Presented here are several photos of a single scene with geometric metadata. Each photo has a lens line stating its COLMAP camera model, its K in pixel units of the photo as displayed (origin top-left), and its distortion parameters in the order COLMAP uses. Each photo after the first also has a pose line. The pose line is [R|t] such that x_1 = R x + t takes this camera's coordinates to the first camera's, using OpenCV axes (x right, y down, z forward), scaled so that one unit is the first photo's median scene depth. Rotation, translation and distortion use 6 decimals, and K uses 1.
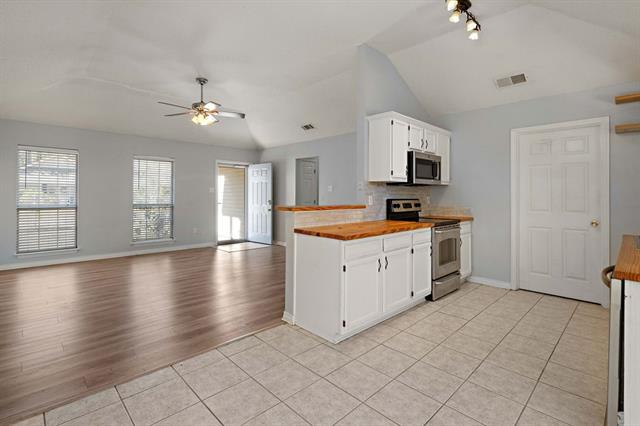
lens RADIAL K [[309.8, 0, 318.7], [0, 309.8, 198.7], [0, 0, 1]] dist [-0.001080, -0.000216]
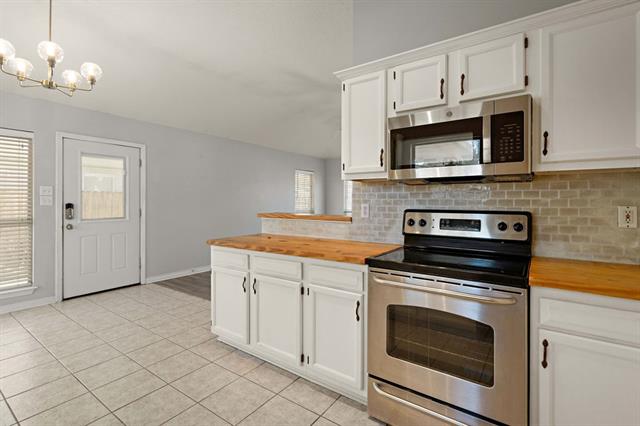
lens RADIAL K [[299.2, 0, 306.0], [0, 299.2, 202.6], [0, 0, 1]] dist [-0.000088, -0.000125]
pose [[0.170375, 0.001367, -0.985378, 0.908845], [-0.012285, 0.999924, -0.000737, -0.010213], [0.985303, 0.012231, 0.170379, 0.897887]]
